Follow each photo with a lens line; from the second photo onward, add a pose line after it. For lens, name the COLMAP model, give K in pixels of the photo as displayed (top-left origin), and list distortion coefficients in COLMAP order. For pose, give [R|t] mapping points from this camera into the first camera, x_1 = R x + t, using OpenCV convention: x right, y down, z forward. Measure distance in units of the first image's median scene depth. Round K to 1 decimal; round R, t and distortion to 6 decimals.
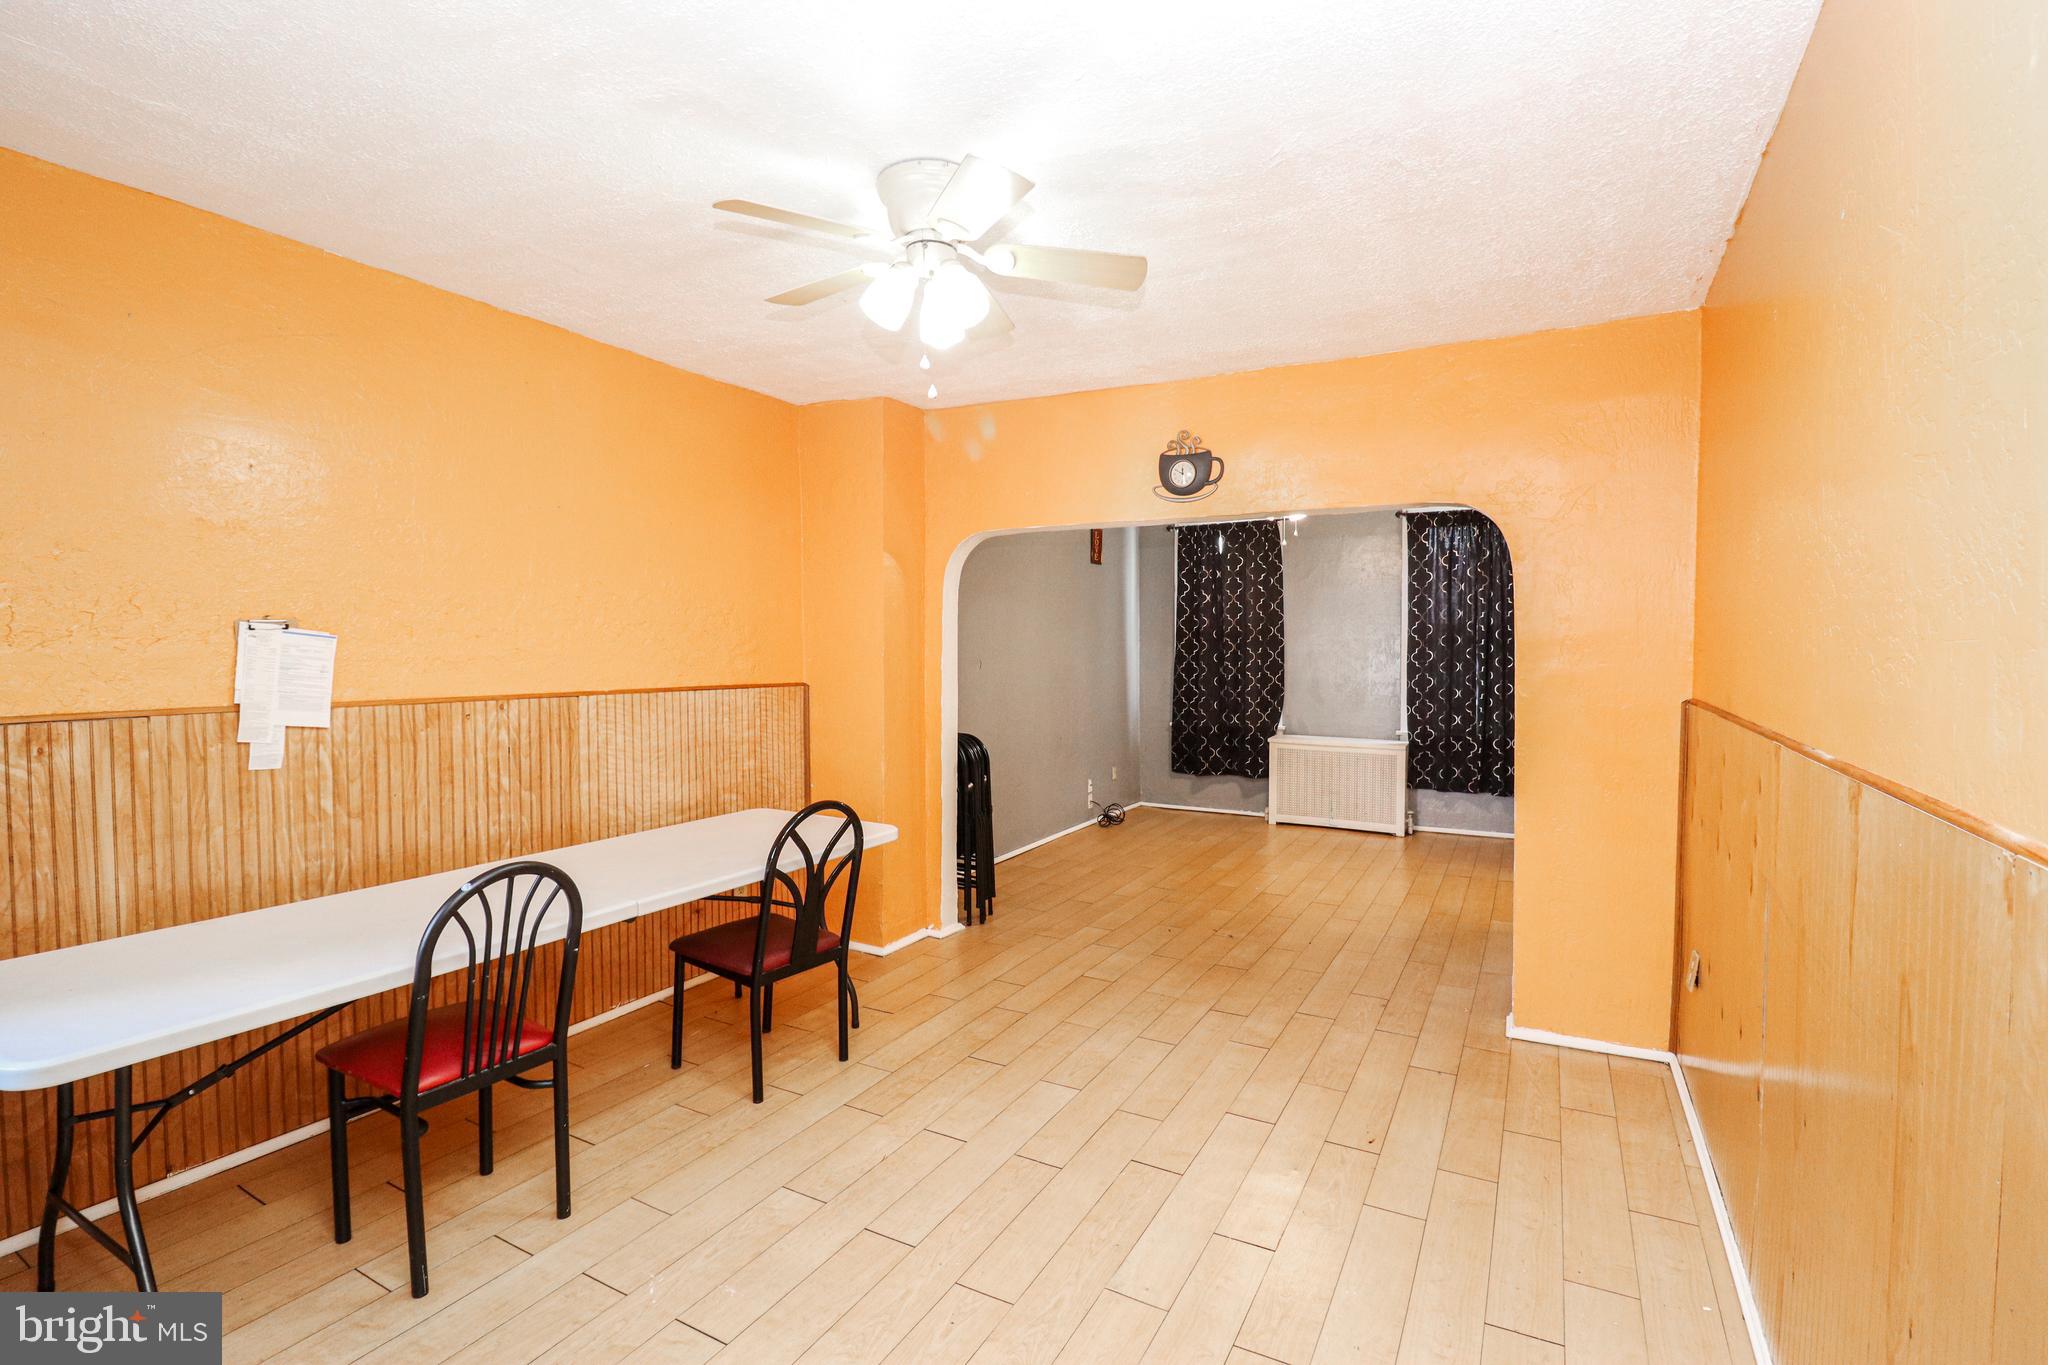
lens RADIAL K [[942.9, 0, 1043.4], [0, 942.9, 678.1], [0, 0, 1]] dist [0.001848, -0.016198]
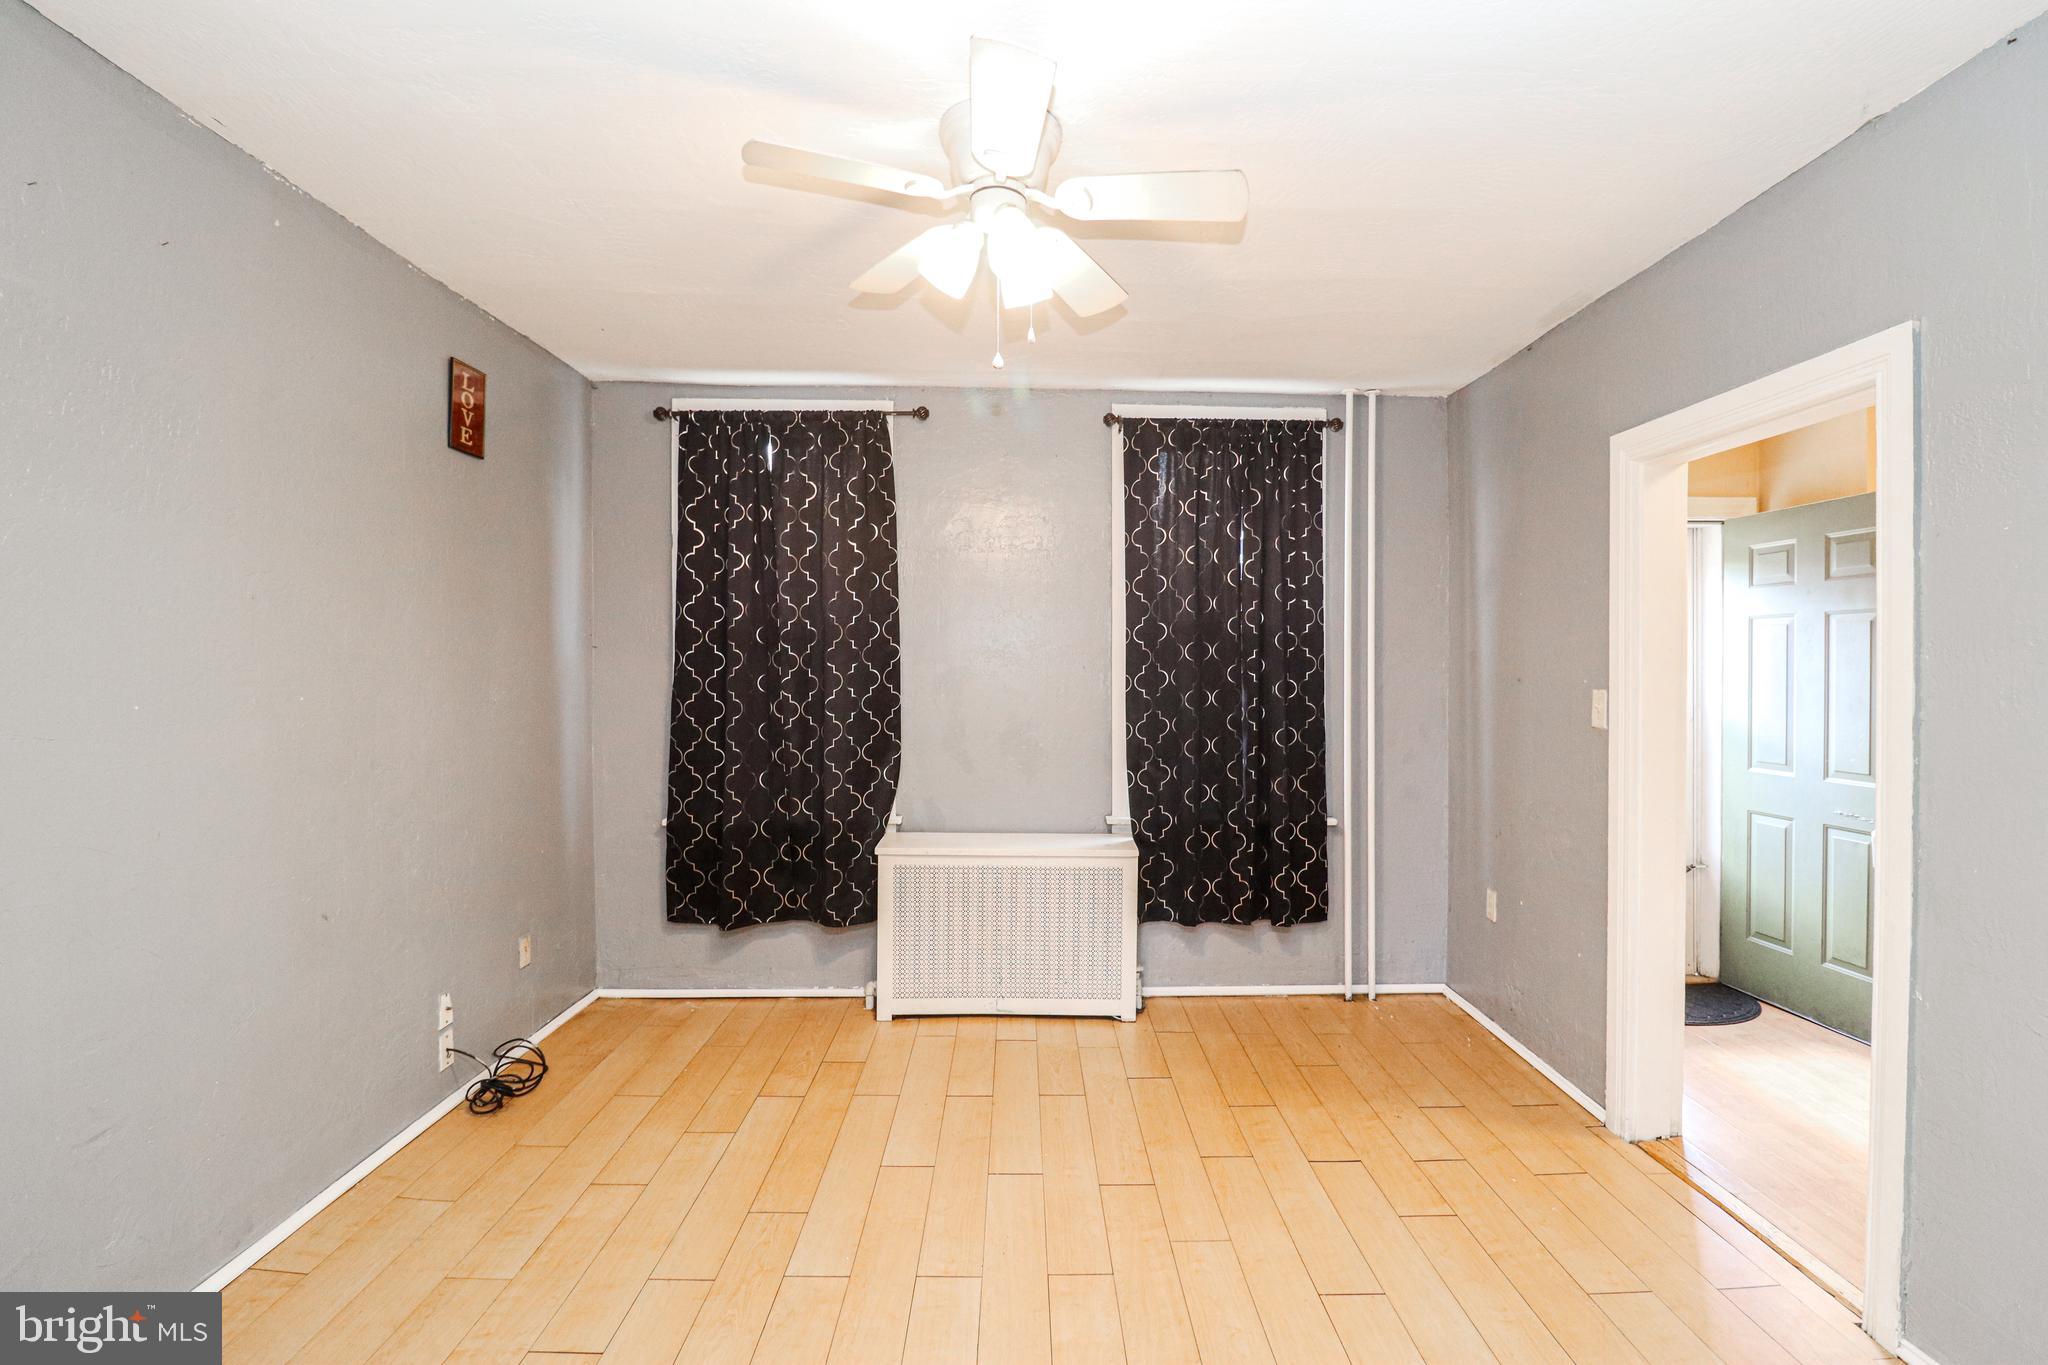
lens RADIAL K [[942.9, 0, 1043.4], [0, 942.9, 678.1], [0, 0, 1]] dist [0.001848, -0.016198]
pose [[0.870862, 0.000650, 0.491527, 0.071051], [0.014042, 0.999558, -0.026200, -0.009676], [-0.491327, 0.029719, 0.870468, 0.512604]]
